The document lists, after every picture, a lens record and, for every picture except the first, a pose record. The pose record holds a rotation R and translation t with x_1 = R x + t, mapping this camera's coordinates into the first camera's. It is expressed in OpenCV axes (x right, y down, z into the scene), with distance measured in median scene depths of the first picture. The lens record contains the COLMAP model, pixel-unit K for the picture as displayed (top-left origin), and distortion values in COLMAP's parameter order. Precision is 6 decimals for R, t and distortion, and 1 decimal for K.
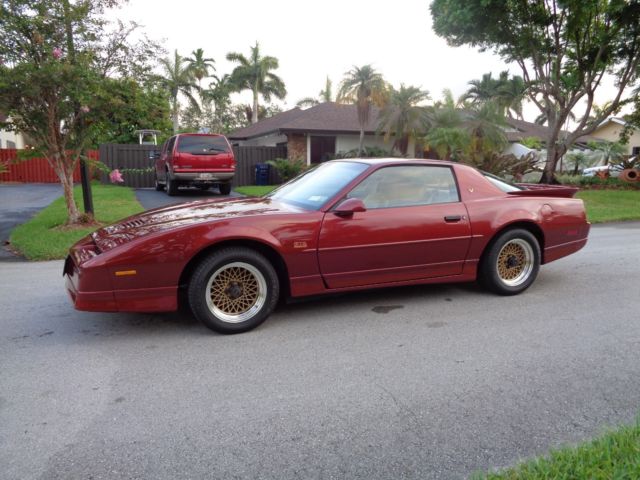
lens RADIAL K [[475.0, 0, 323.5], [0, 475.0, 240.1], [0, 0, 1]] dist [0.003276, 0.003529]
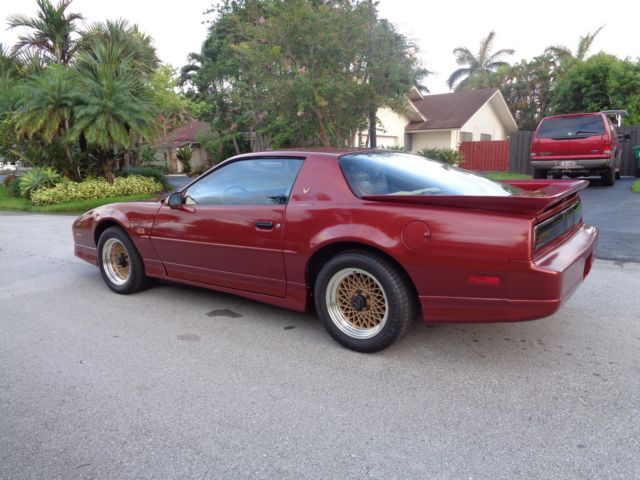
lens RADIAL K [[472.6, 0, 320.0], [0, 472.6, 240.0], [0, 0, 1]] dist [0.004786, 0.001318]
pose [[0.527243, 0.128469, -0.839947, 0.185940], [-0.104629, 0.990798, 0.085865, -0.018278], [0.843248, 0.042611, 0.535832, 0.122329]]
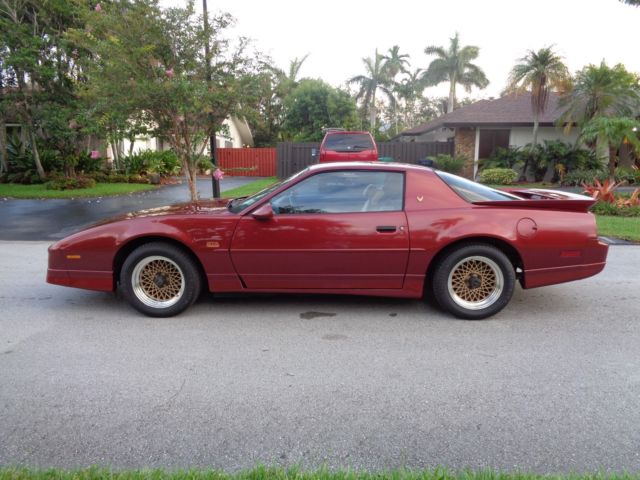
lens RADIAL K [[472.6, 0, 320.0], [0, 472.6, 240.0], [0, 0, 1]] dist [0.004786, 0.001318]
pose [[0.906869, 0.068640, -0.415784, 0.101606], [-0.063017, 0.997640, 0.027250, -0.007494], [0.416673, 0.001489, 0.909055, 0.018737]]
